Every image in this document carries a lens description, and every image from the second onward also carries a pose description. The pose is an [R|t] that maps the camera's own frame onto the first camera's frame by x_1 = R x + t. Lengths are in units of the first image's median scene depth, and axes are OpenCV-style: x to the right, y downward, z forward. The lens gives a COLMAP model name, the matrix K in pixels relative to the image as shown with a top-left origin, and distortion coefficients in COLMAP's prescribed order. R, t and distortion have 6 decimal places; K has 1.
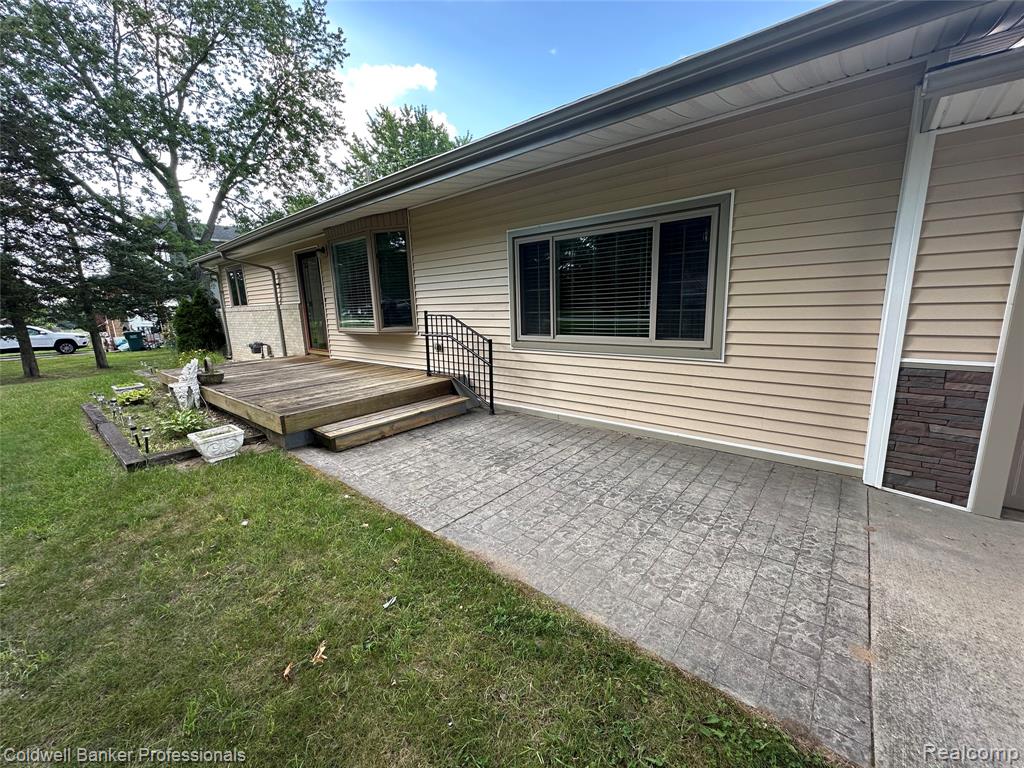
lens RADIAL K [[407.6, 0, 512.4], [0, 407.6, 381.9], [0, 0, 1]] dist [-0.001585, 0.000144]
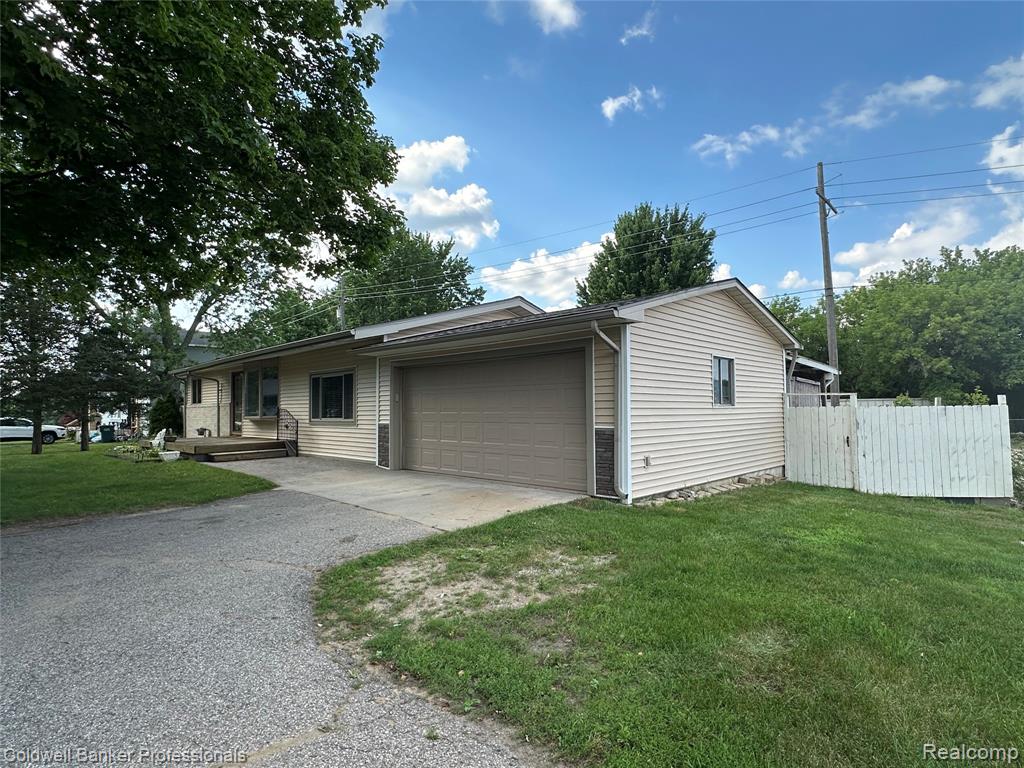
lens RADIAL K [[536.1, 0, 513.0], [0, 536.1, 384.1], [0, 0, 1]] dist [-0.000287, 0.000179]
pose [[0.997266, 0.008207, -0.073441, 0.677798], [-0.024486, 0.974371, -0.223611, 0.165185], [0.069724, 0.224798, 0.971908, -0.902219]]
